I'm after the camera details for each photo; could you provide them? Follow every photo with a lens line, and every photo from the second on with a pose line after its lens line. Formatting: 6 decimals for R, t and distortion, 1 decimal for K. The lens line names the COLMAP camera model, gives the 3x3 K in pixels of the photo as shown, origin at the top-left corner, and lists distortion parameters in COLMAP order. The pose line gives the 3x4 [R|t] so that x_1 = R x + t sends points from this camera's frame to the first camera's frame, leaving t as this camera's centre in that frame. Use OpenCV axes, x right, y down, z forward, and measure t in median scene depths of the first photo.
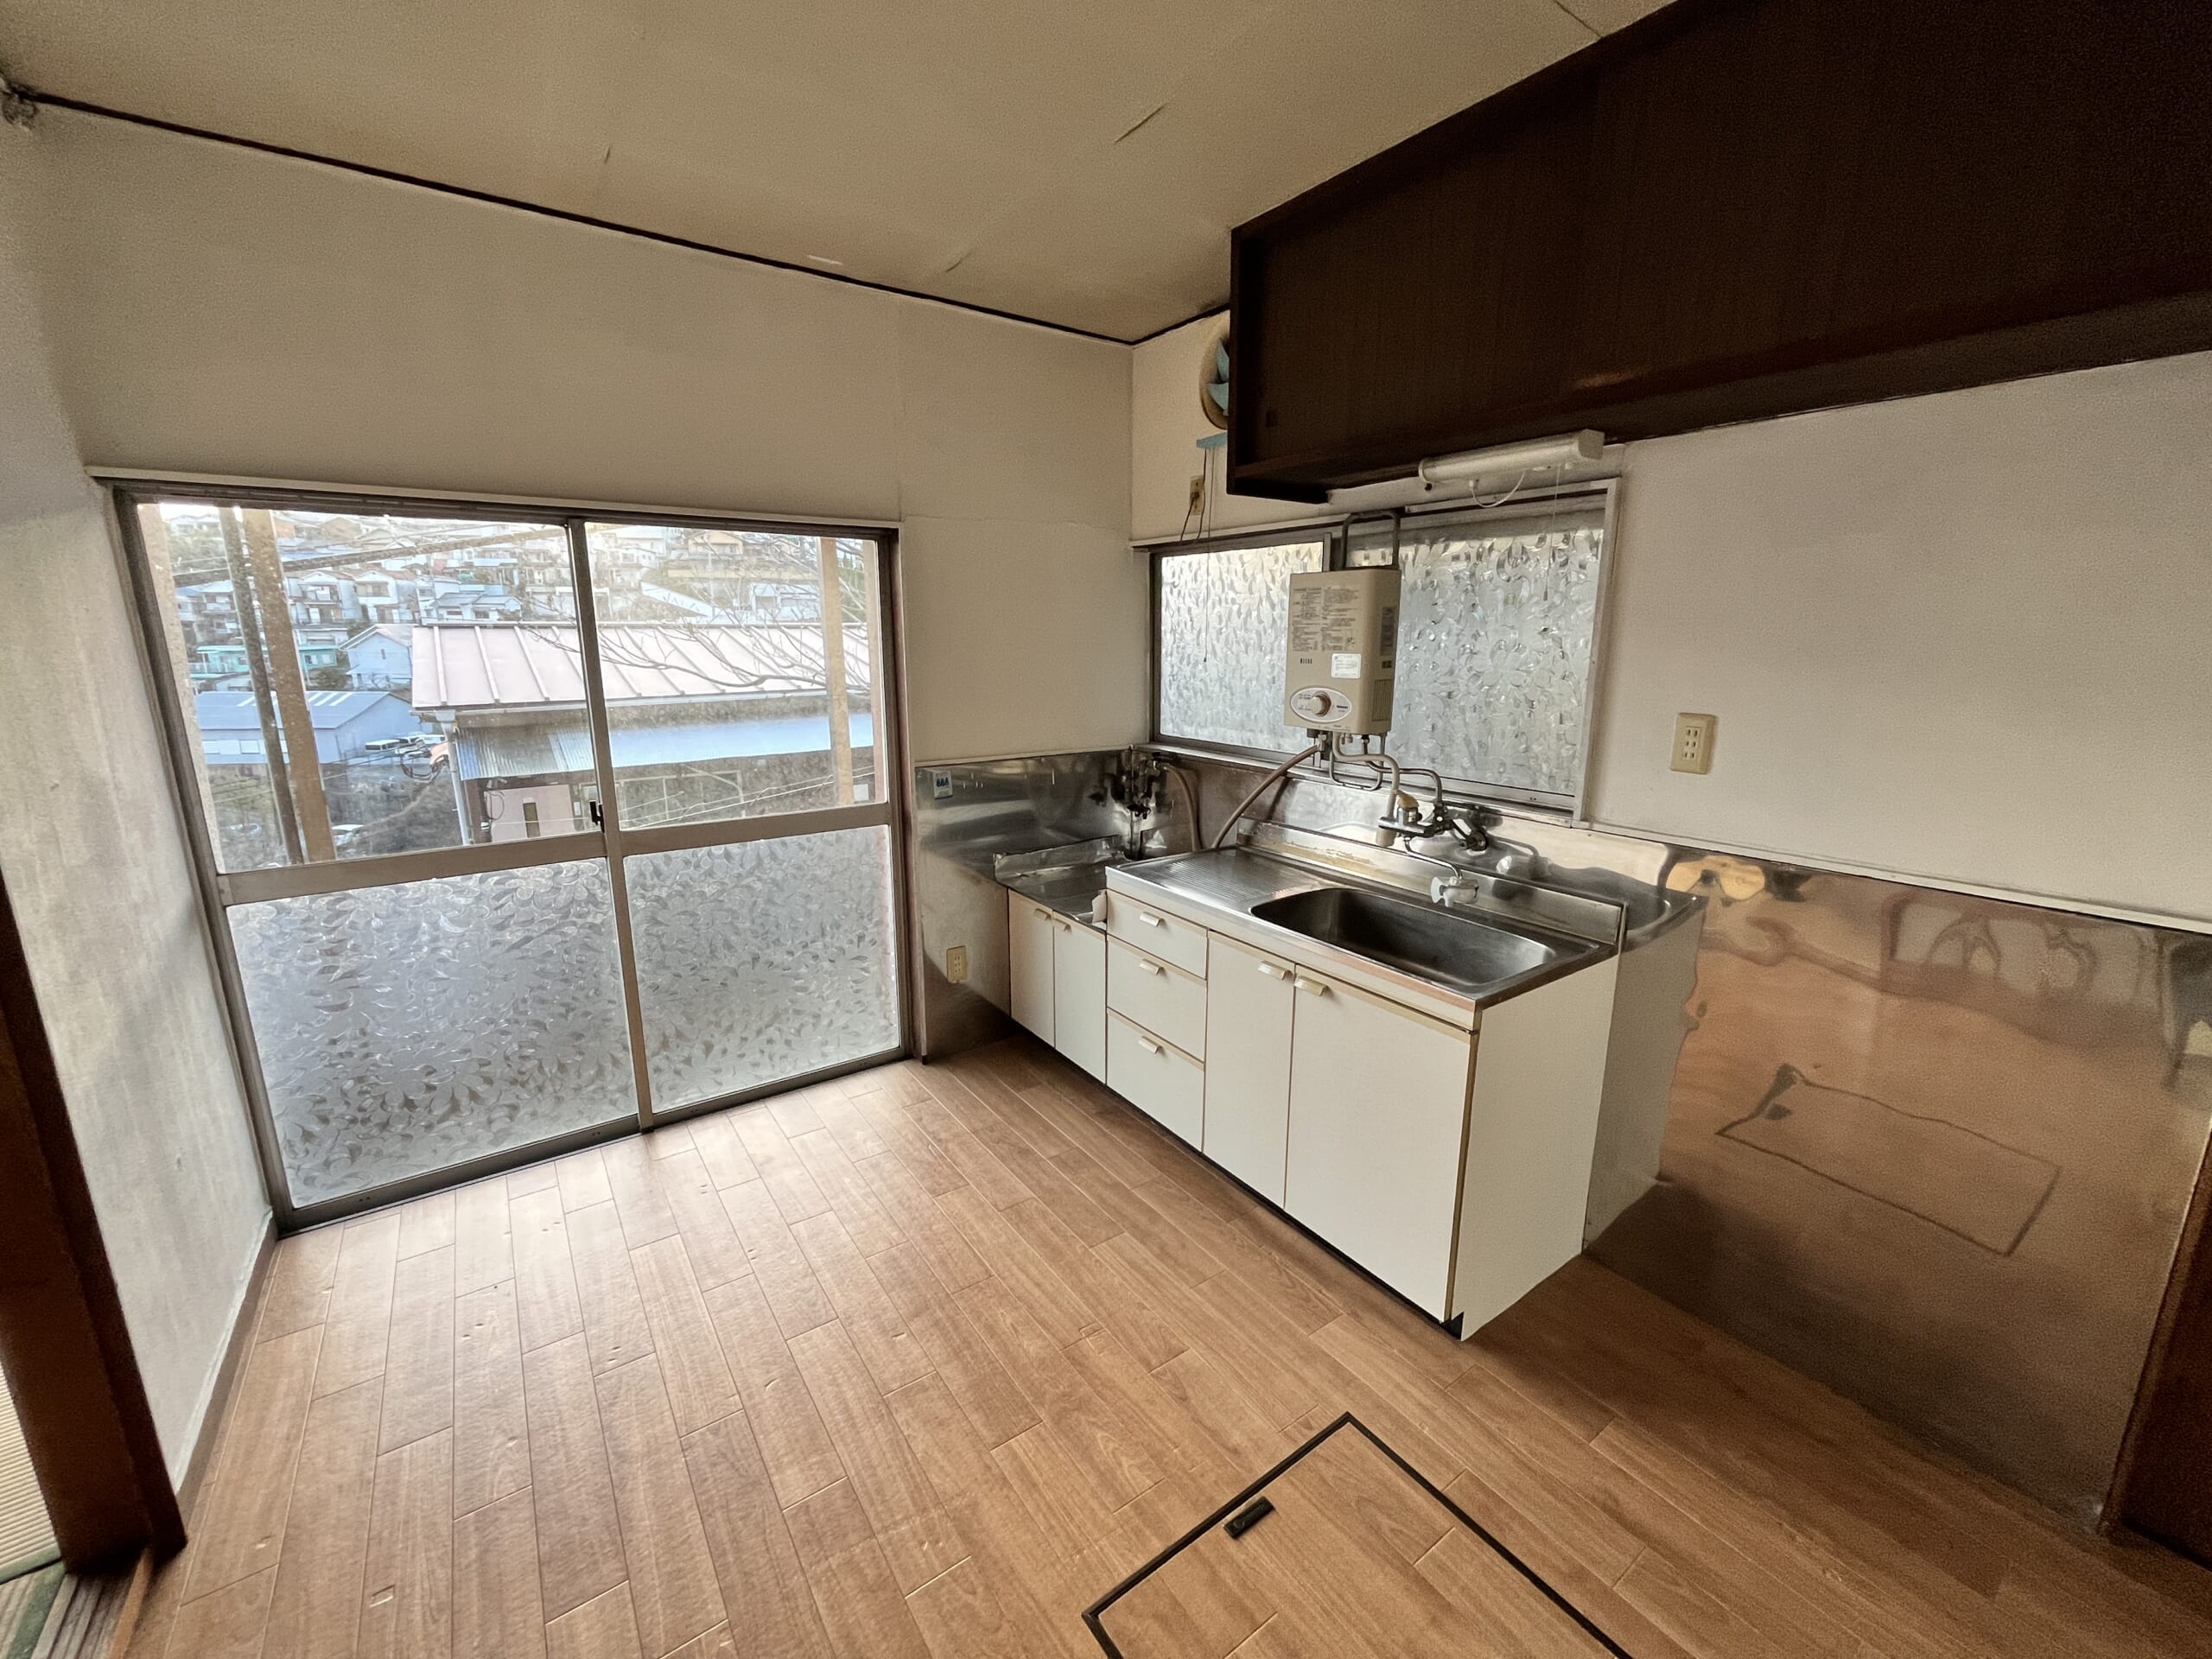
lens RADIAL K [[889.0, 0, 1102.6], [0, 889.0, 825.7], [0, 0, 1]] dist [-0.002344, -0.000839]
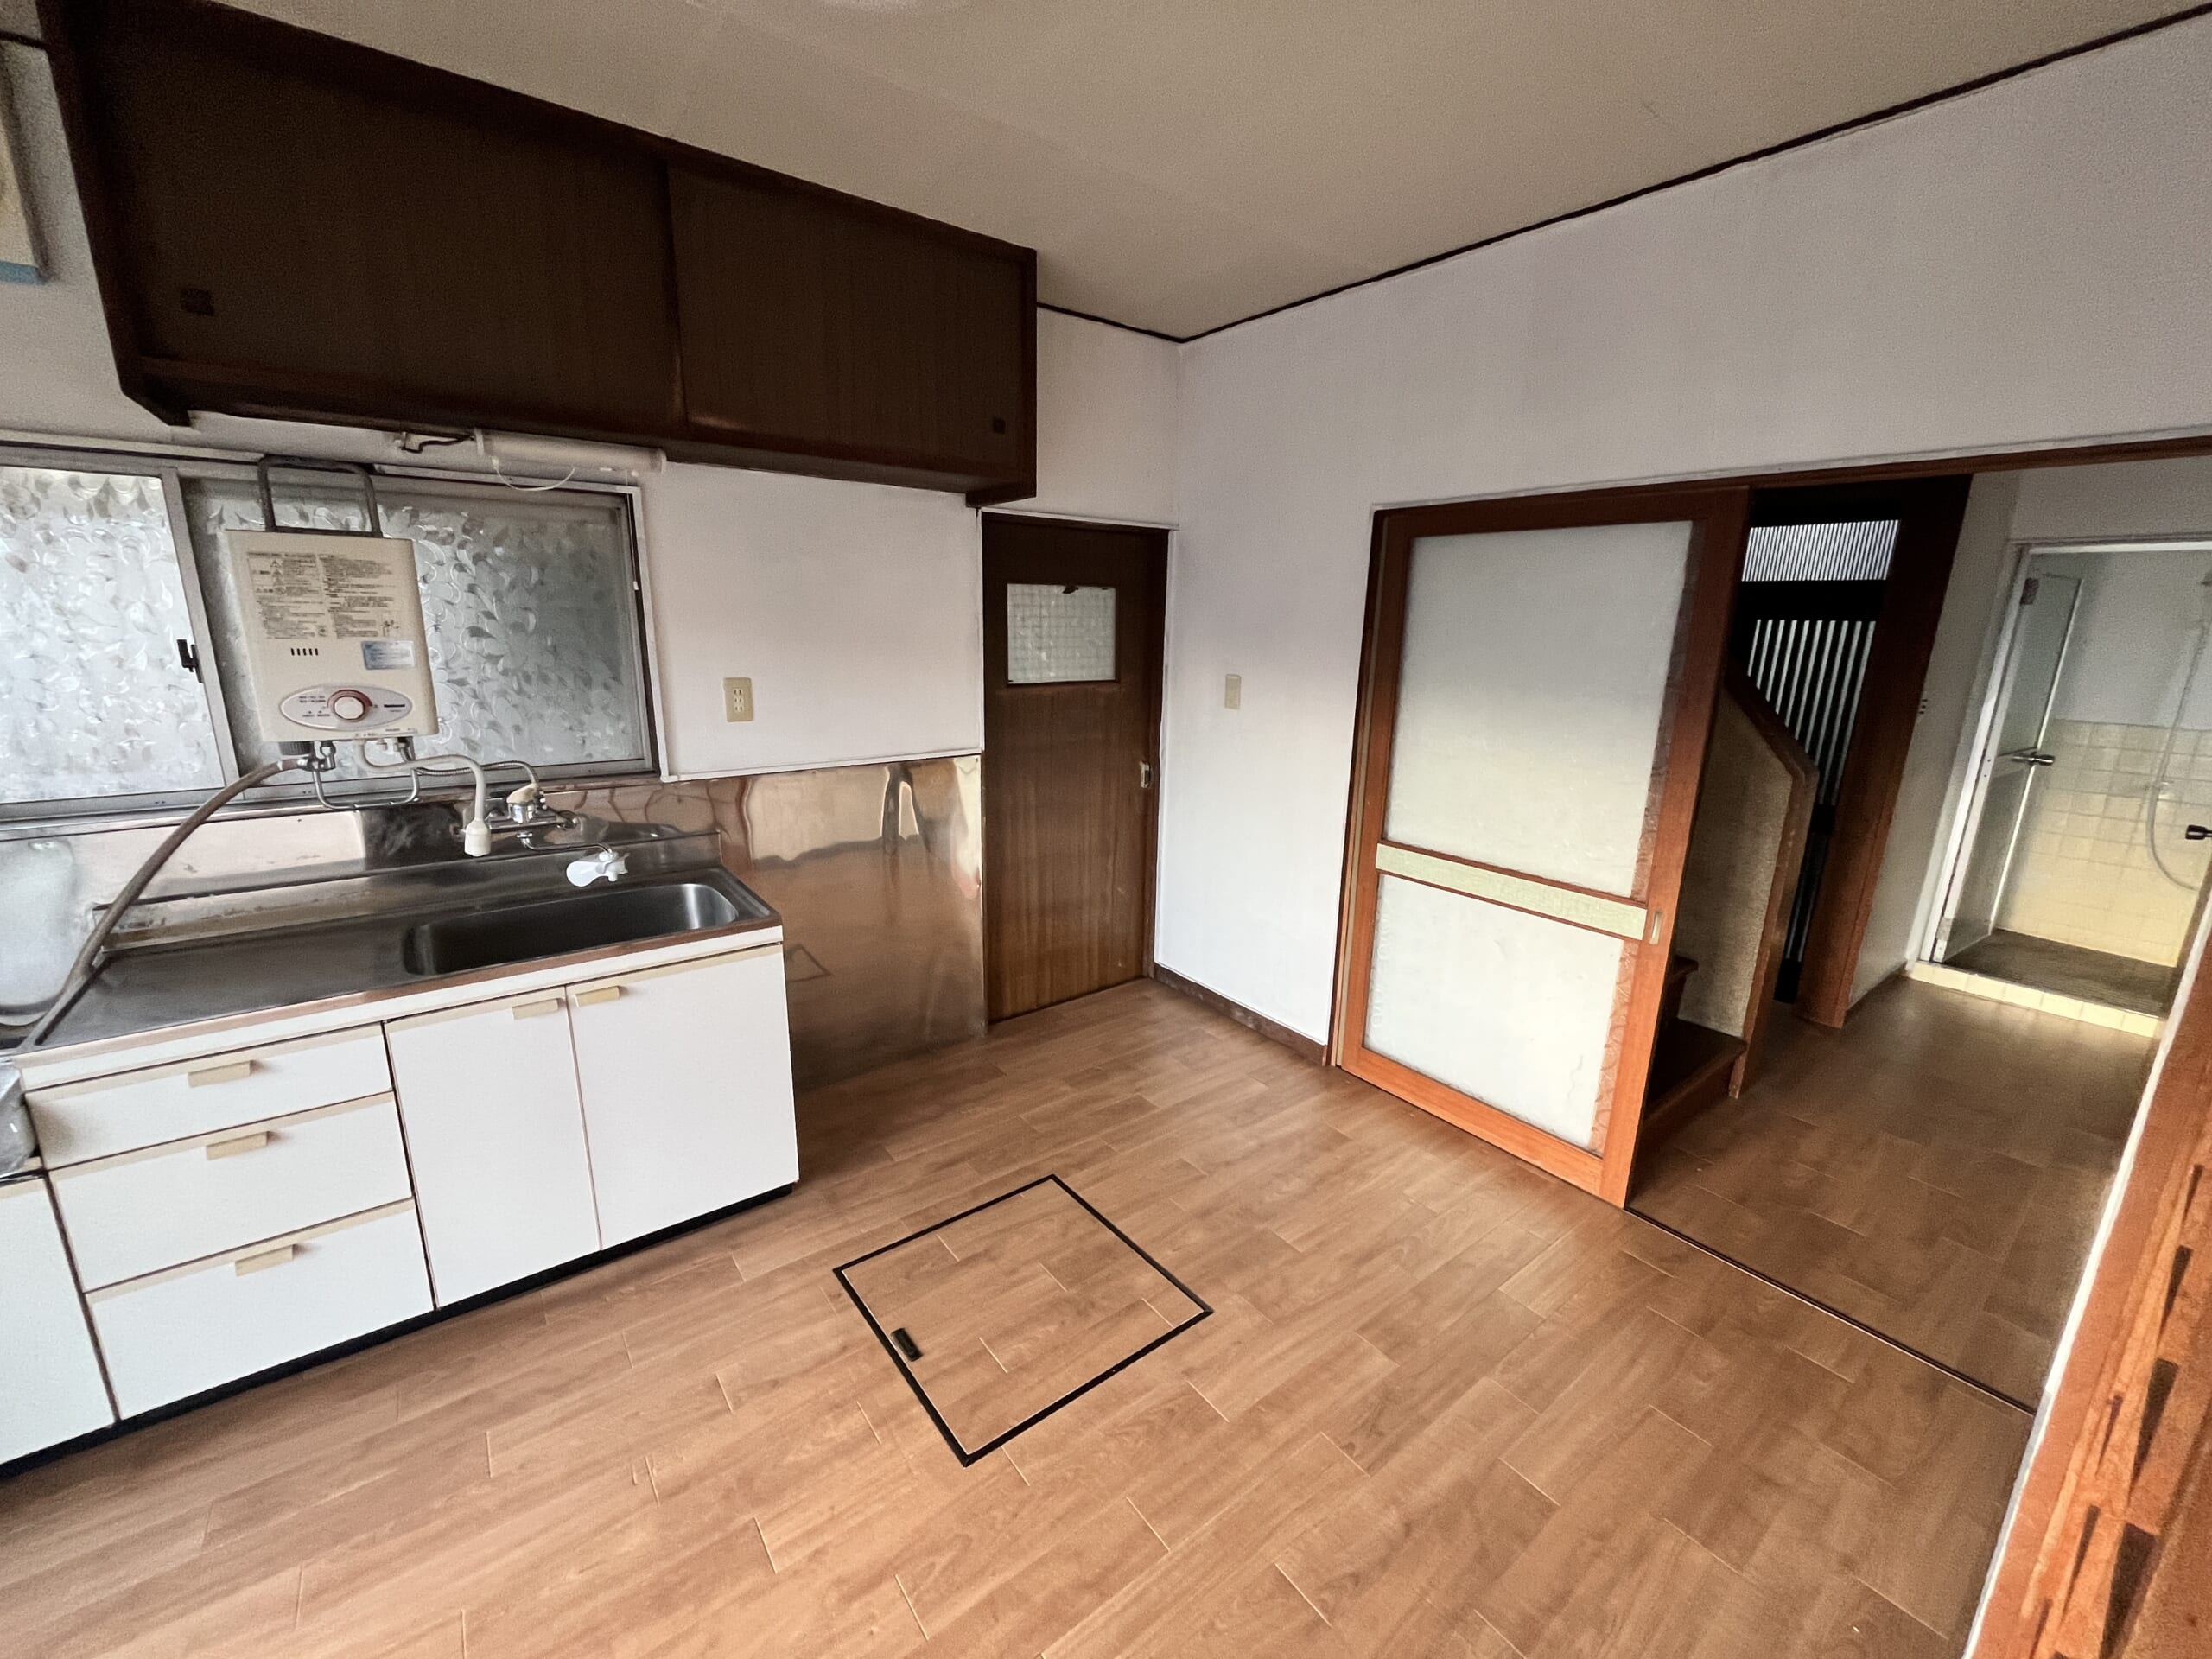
lens RADIAL K [[889.0, 0, 1102.6], [0, 889.0, 825.7], [0, 0, 1]] dist [-0.002344, -0.000839]
pose [[-0.032333, -0.235489, 0.971339, -0.725321], [0.190289, 0.952621, 0.237285, -0.126141], [-0.981195, 0.192508, 0.014010, 0.474297]]
